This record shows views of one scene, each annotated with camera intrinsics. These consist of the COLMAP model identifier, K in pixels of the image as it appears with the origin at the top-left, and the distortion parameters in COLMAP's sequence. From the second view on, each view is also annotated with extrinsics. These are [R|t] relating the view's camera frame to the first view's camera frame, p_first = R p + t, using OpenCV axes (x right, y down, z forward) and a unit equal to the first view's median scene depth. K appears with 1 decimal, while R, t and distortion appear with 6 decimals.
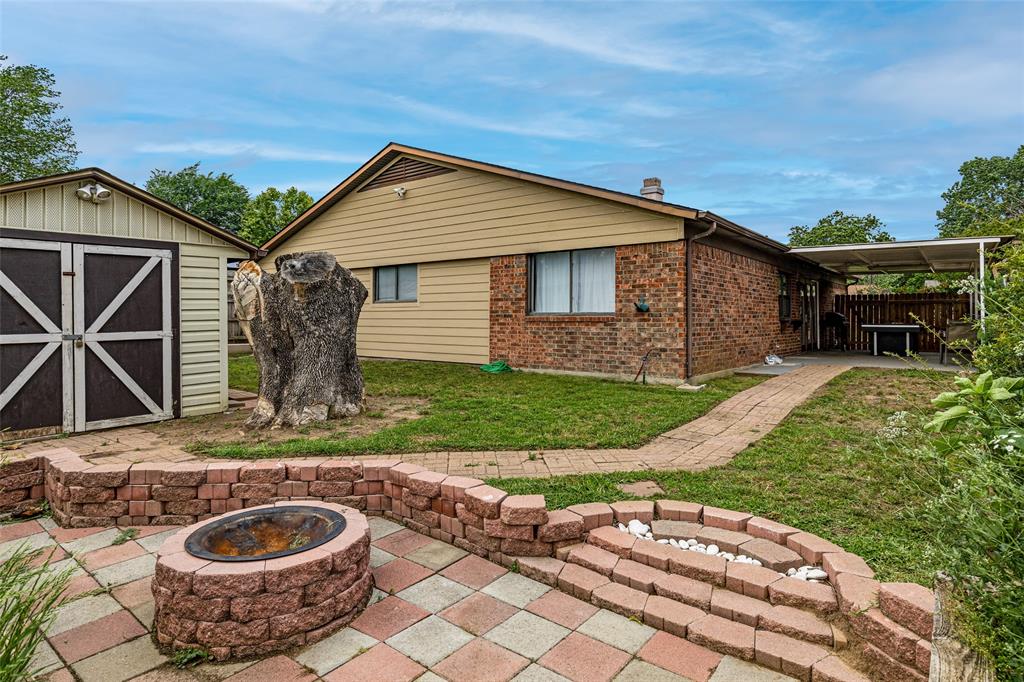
lens RADIAL K [[586.5, 0, 510.1], [0, 586.5, 327.0], [0, 0, 1]] dist [-0.000263, 0.000062]
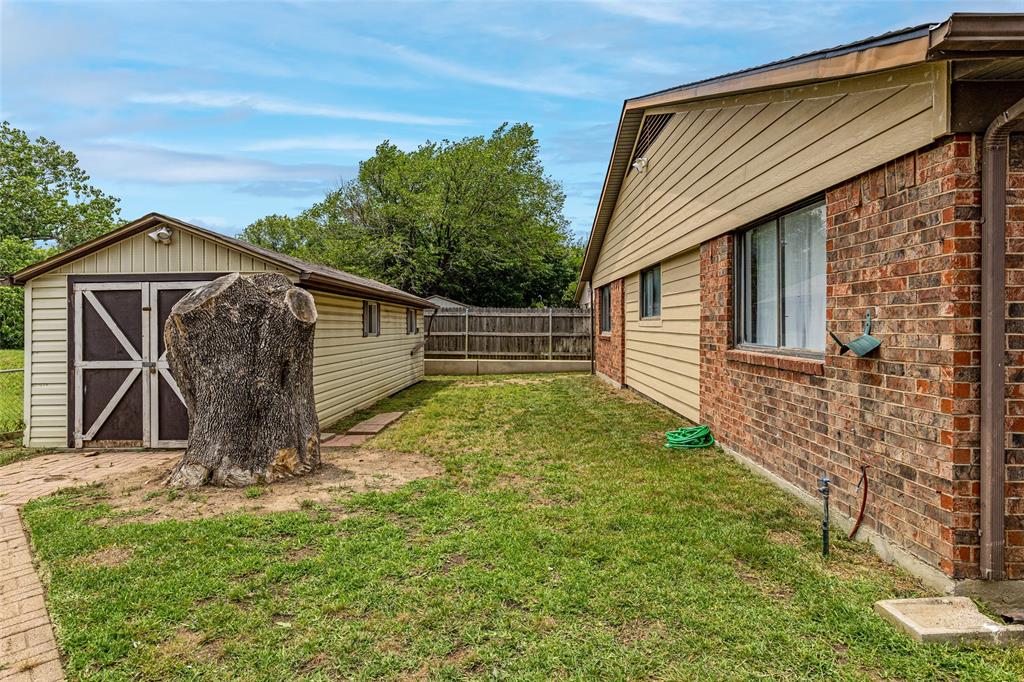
lens RADIAL K [[586.5, 0, 510.1], [0, 586.5, 327.0], [0, 0, 1]] dist [-0.000263, 0.000062]
pose [[0.587771, 0.005843, -0.809006, 0.414191], [-0.012059, 0.999926, -0.001539, -0.043511], [0.808938, 0.010660, 0.587798, 0.629063]]
